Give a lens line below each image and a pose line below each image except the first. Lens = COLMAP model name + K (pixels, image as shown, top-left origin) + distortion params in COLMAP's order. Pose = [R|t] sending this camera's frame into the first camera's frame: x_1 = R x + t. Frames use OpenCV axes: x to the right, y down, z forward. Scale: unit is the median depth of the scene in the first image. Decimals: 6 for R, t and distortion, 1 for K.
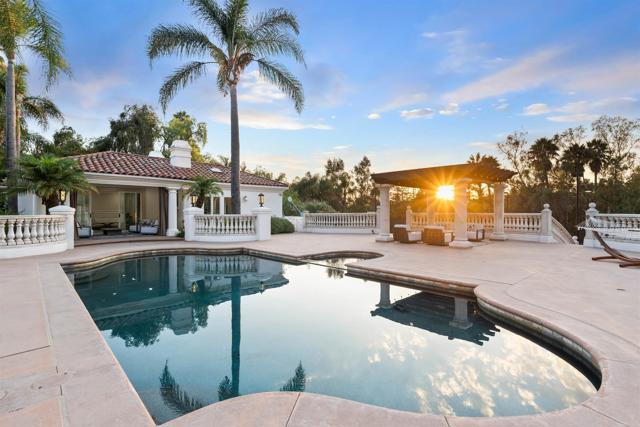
lens RADIAL K [[313.4, 0, 320.0], [0, 313.4, 213.5], [0, 0, 1]] dist [-0.002572, 0.000508]
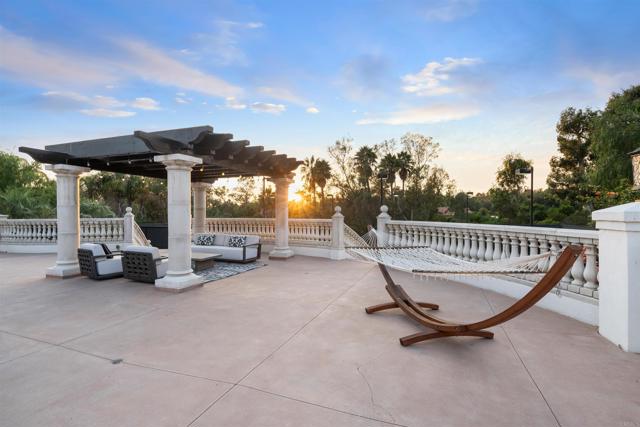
lens RADIAL K [[313.4, 0, 320.0], [0, 313.4, 213.5], [0, 0, 1]] dist [-0.002572, 0.000508]
pose [[0.898964, -0.000193, 0.438022, 0.101218], [0.002804, 0.999982, -0.005315, -0.002797], [-0.438013, 0.006007, 0.898949, 0.099488]]
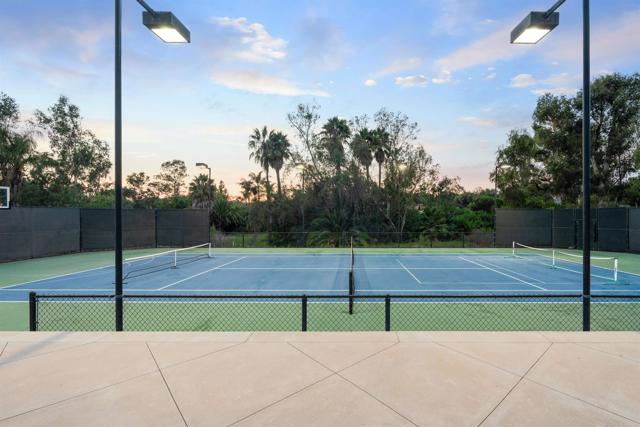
lens RADIAL K [[304.6, 0, 353.6], [0, 304.6, 211.9], [0, 0, 1]] dist [-0.000629, 0.000057]
pose [[0.743708, 0.001170, 0.668504, 0.206811], [0.005227, 0.999958, -0.007566, 0.023751], [-0.668484, 0.009121, 0.743670, 0.372089]]
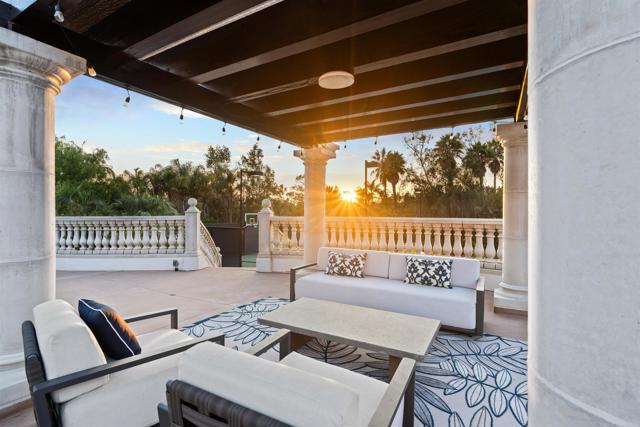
lens RADIAL K [[316.2, 0, 320.0], [0, 316.2, 213.5], [0, 0, 1]] dist [-0.003527, 0.000313]
pose [[0.958183, 0.004299, 0.286125, 0.089013], [-0.002847, 0.999981, -0.005492, -0.001509], [-0.286143, 0.004448, 0.958177, 0.226198]]
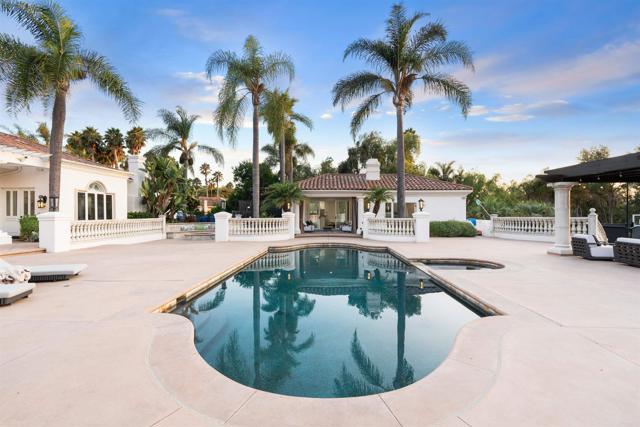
lens RADIAL K [[280.2, 0, 319.4], [0, 280.2, 213.6], [0, 0, 1]] dist [-0.004406, 0.000243]
pose [[0.705900, 0.000077, -0.708311, 0.078078], [-0.003452, 0.999988, -0.003332, -0.002758], [0.708303, 0.004797, 0.705892, 0.019304]]
